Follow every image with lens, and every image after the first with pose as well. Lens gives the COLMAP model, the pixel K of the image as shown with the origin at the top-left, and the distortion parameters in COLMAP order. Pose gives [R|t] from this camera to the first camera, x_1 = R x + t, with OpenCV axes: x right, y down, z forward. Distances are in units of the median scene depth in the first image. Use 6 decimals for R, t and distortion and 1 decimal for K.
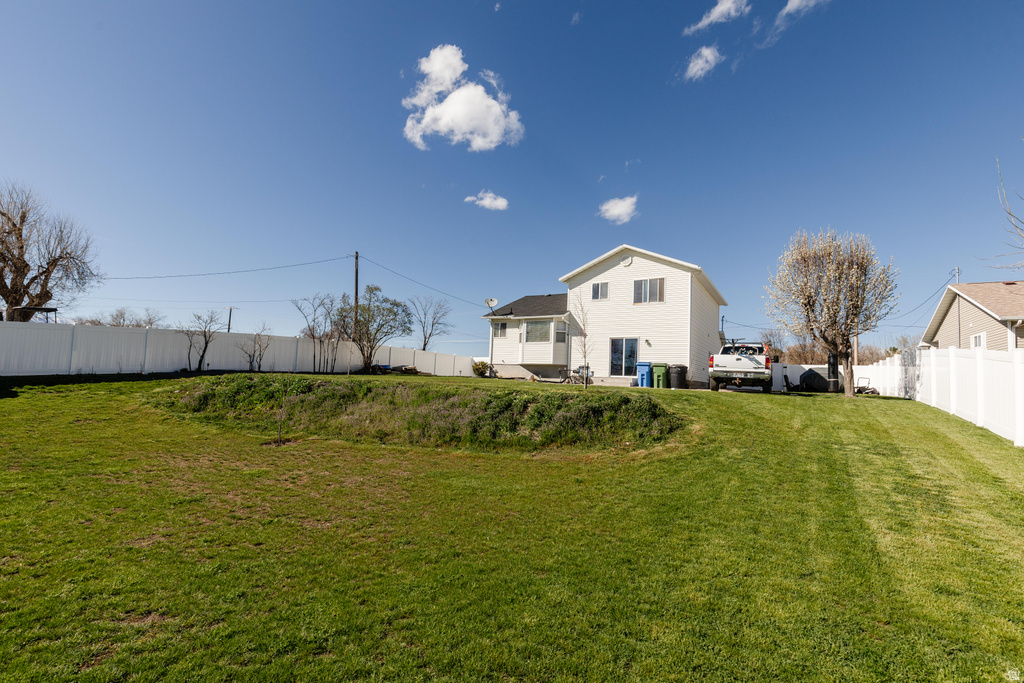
lens RADIAL K [[475.0, 0, 518.5], [0, 475.0, 342.9], [0, 0, 1]] dist [0.000121, -0.000209]
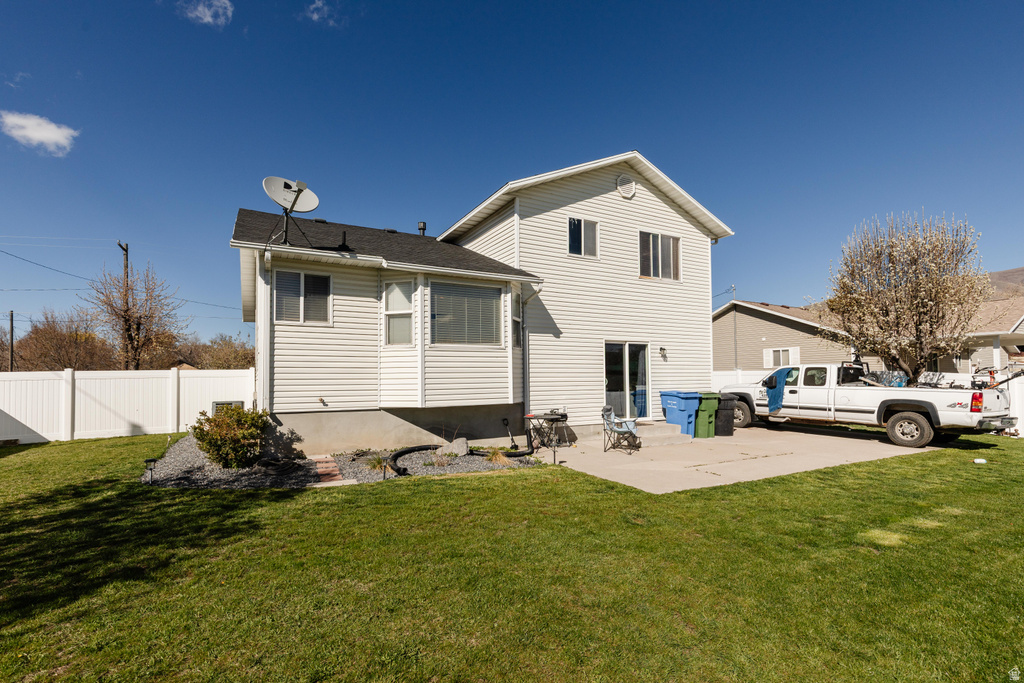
lens RADIAL K [[465.3, 0, 513.3], [0, 465.3, 366.4], [0, 0, 1]] dist [-0.000316, -0.000038]
pose [[0.516692, -0.023031, 0.855862, -0.249015], [-0.045352, 0.997498, 0.054221, -0.006027], [-0.854969, -0.066831, 0.514355, 0.814256]]
